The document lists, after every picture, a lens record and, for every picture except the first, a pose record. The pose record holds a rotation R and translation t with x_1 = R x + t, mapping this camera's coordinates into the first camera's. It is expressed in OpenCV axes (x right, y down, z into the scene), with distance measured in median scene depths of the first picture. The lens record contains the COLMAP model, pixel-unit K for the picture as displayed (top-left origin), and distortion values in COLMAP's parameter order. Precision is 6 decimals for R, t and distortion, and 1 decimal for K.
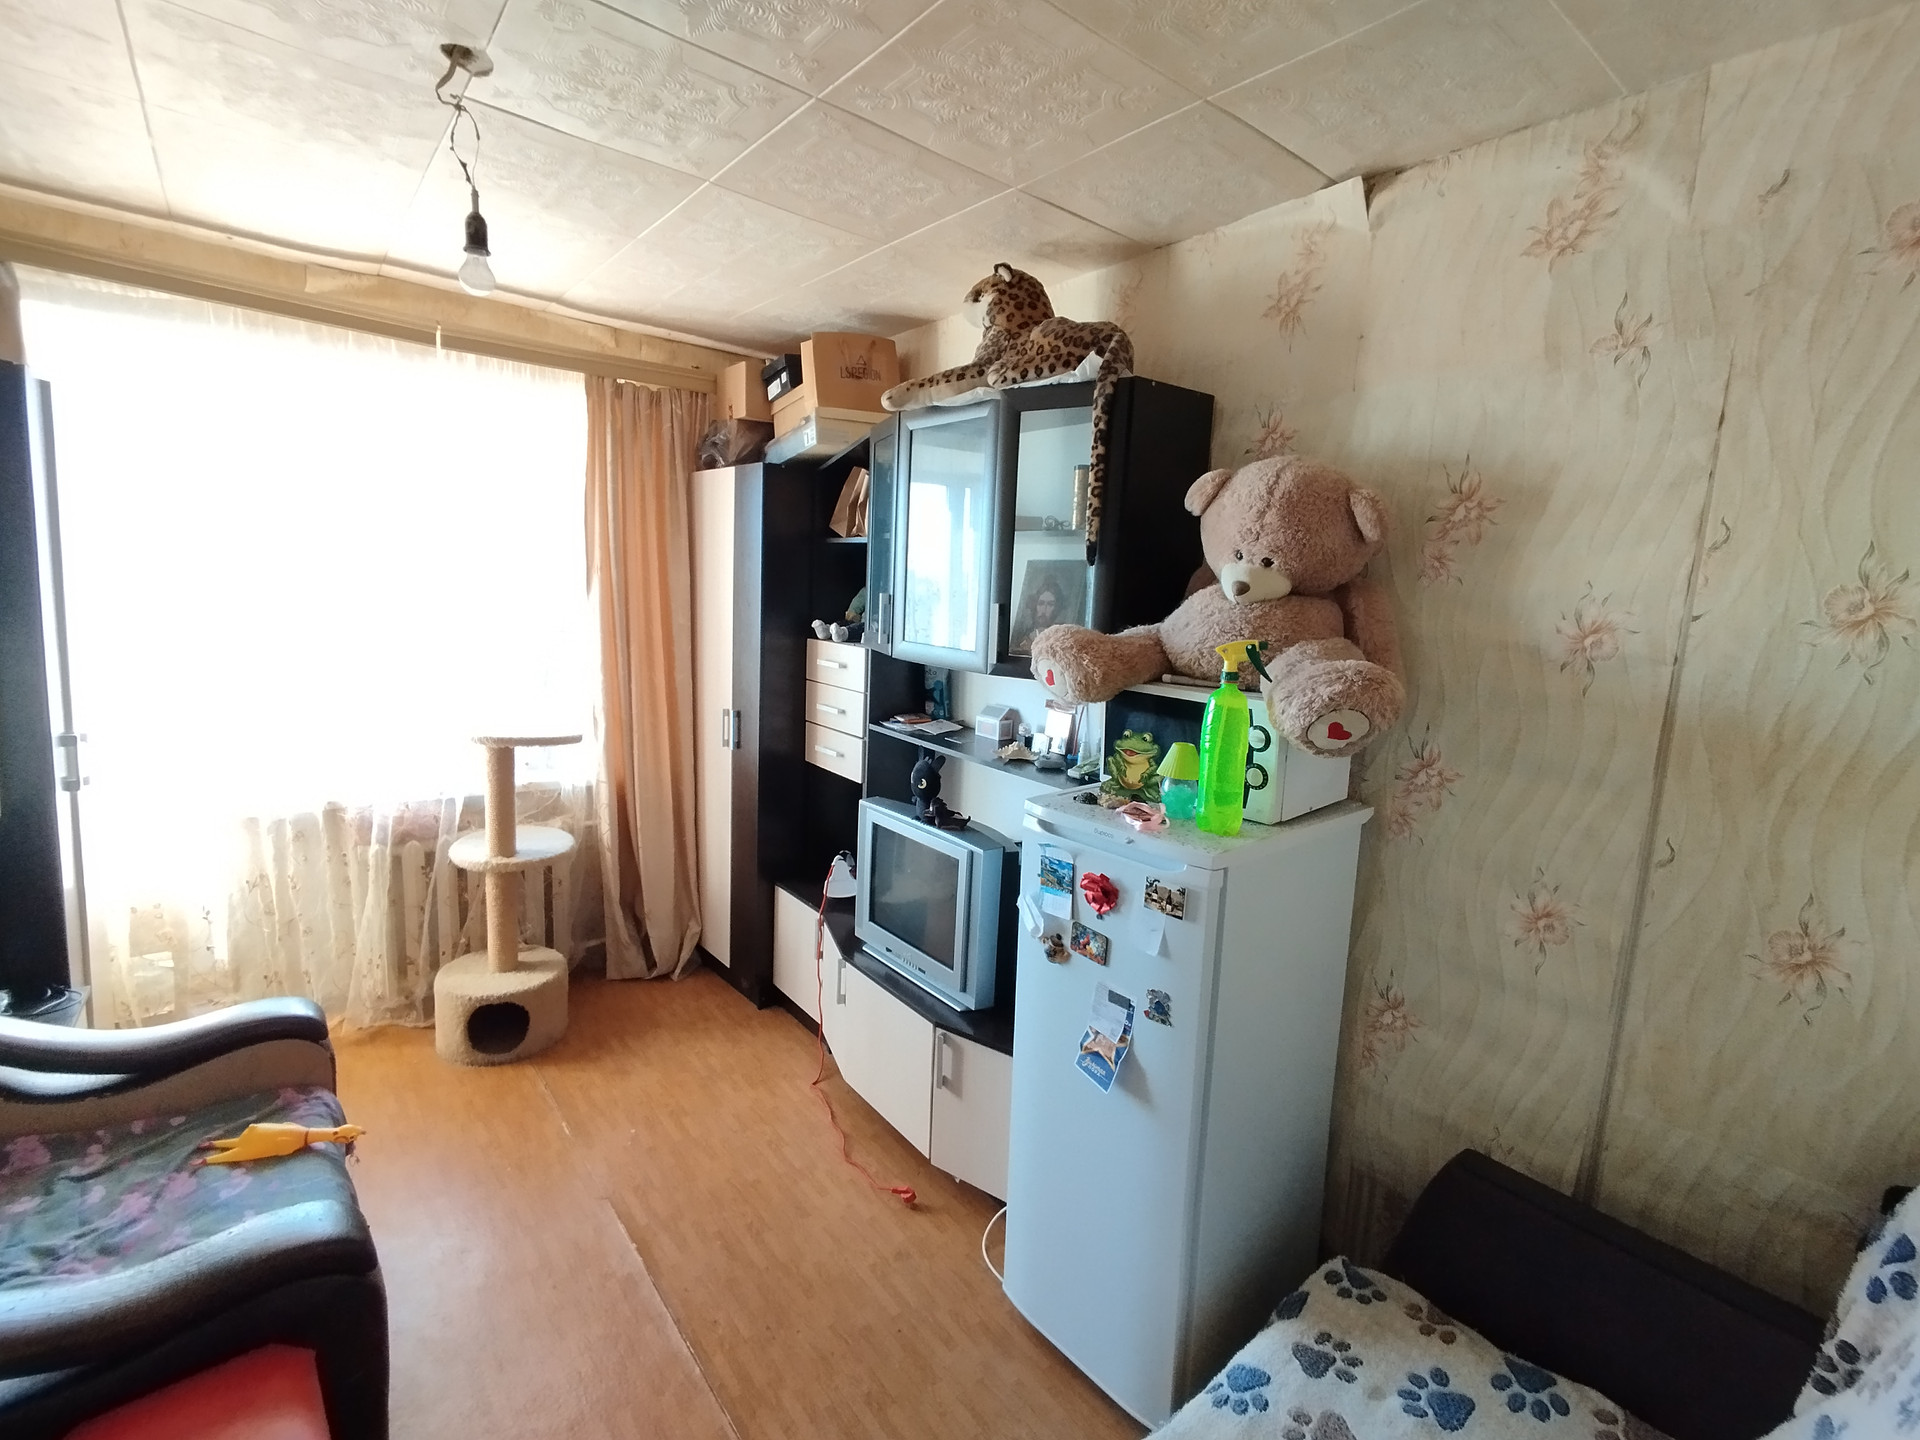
lens RADIAL K [[889.3, 0, 952.5], [0, 889.3, 712.5], [0, 0, 1]] dist [0.012207, -0.006511]
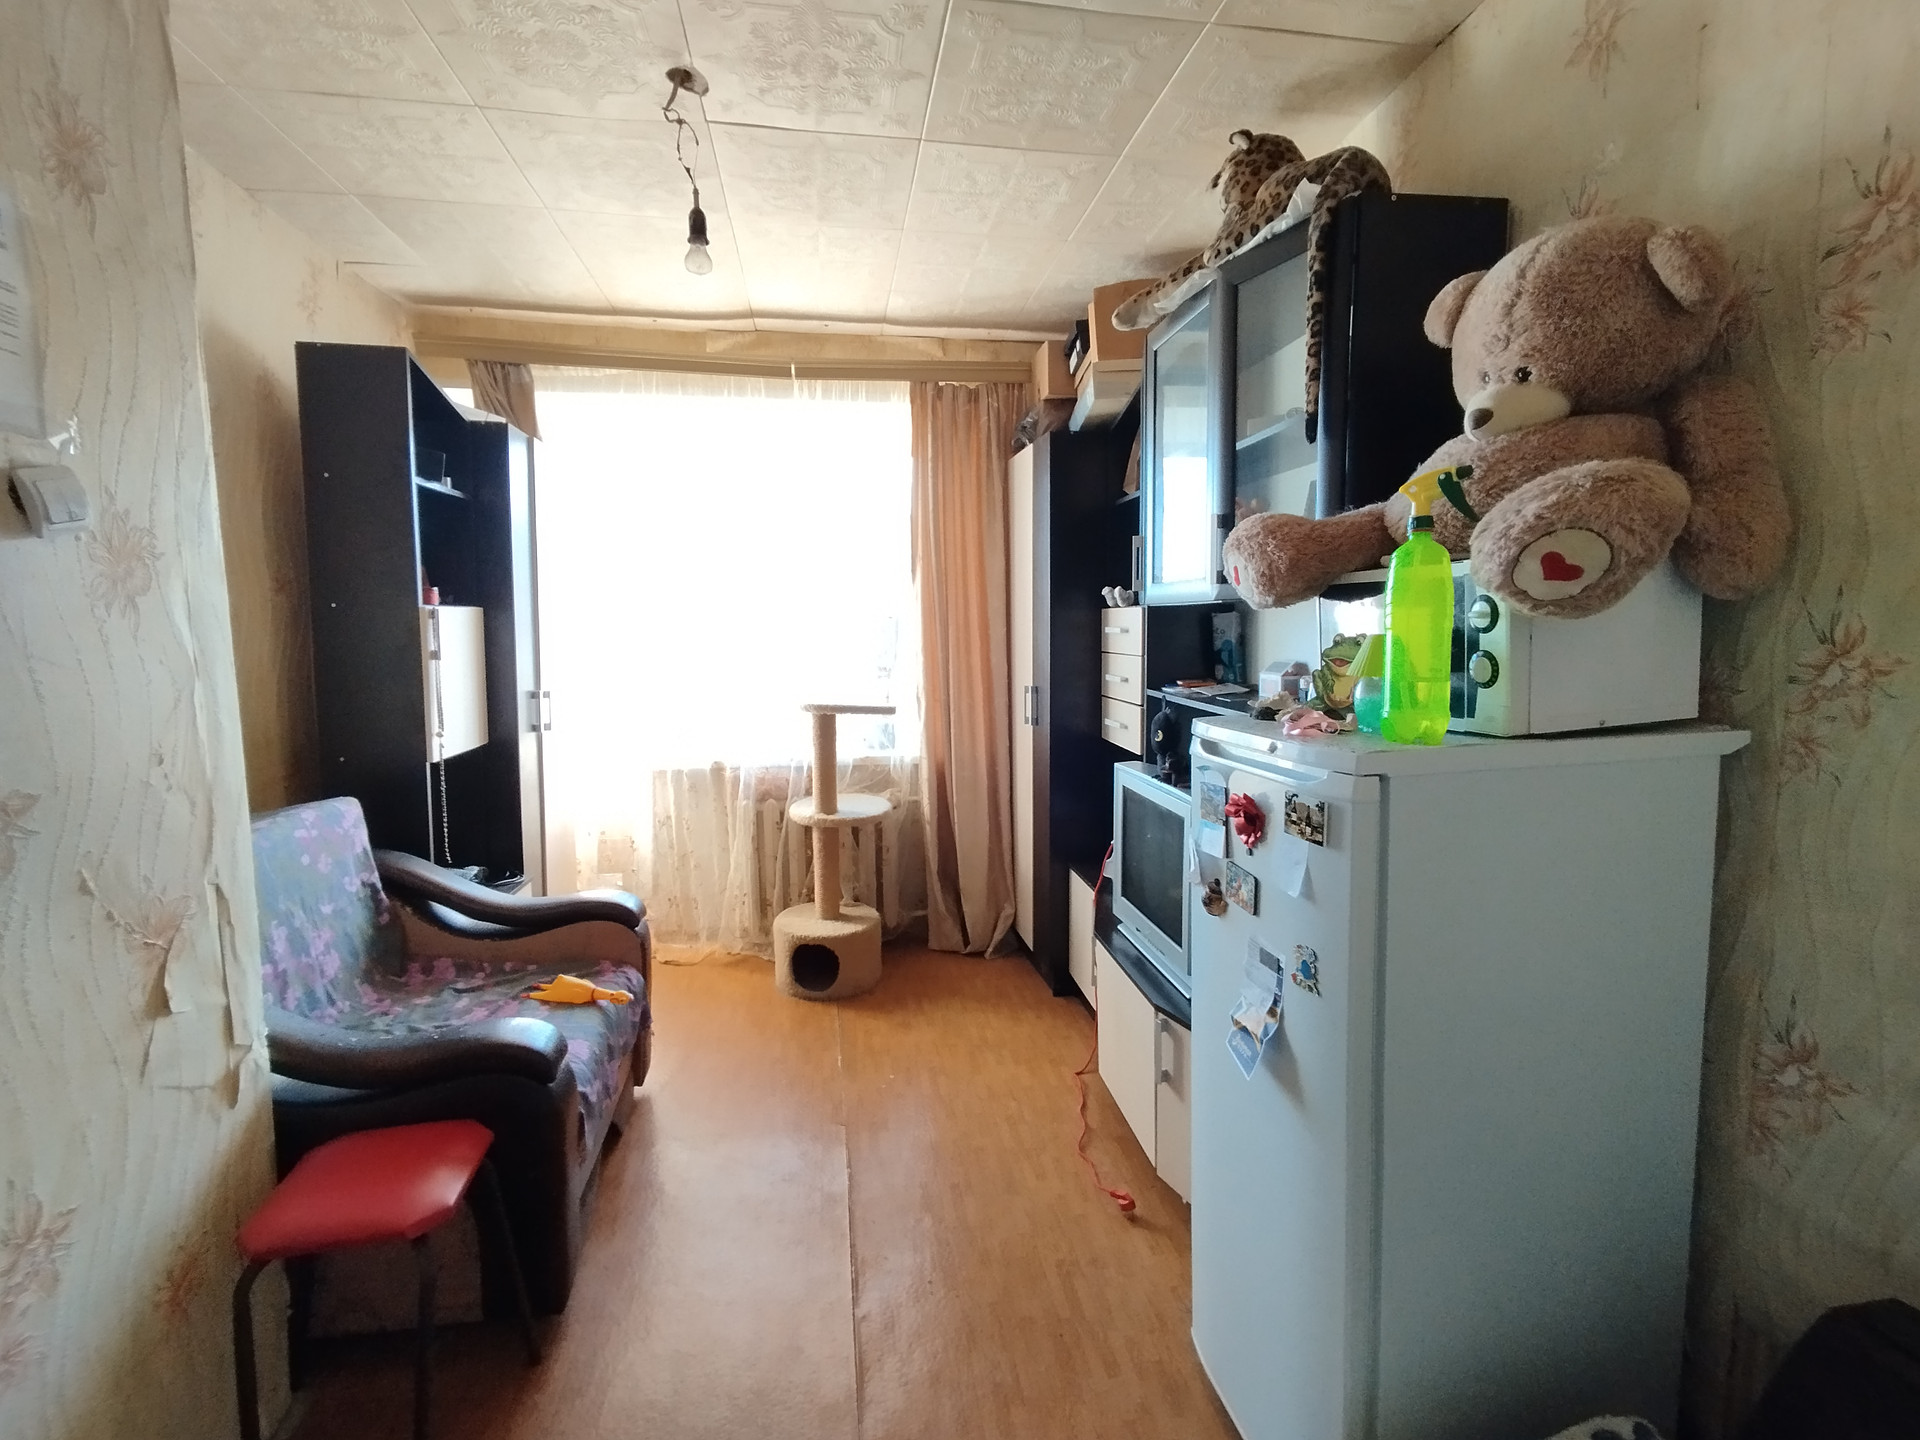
lens RADIAL K [[889.3, 0, 952.8], [0, 889.3, 716.2], [0, 0, 1]] dist [0.012207, -0.006511]
pose [[0.864703, -0.004921, -0.502259, 0.284897], [-0.023247, 0.998488, -0.049807, 0.132355], [0.501745, 0.054745, 0.863282, 0.158133]]
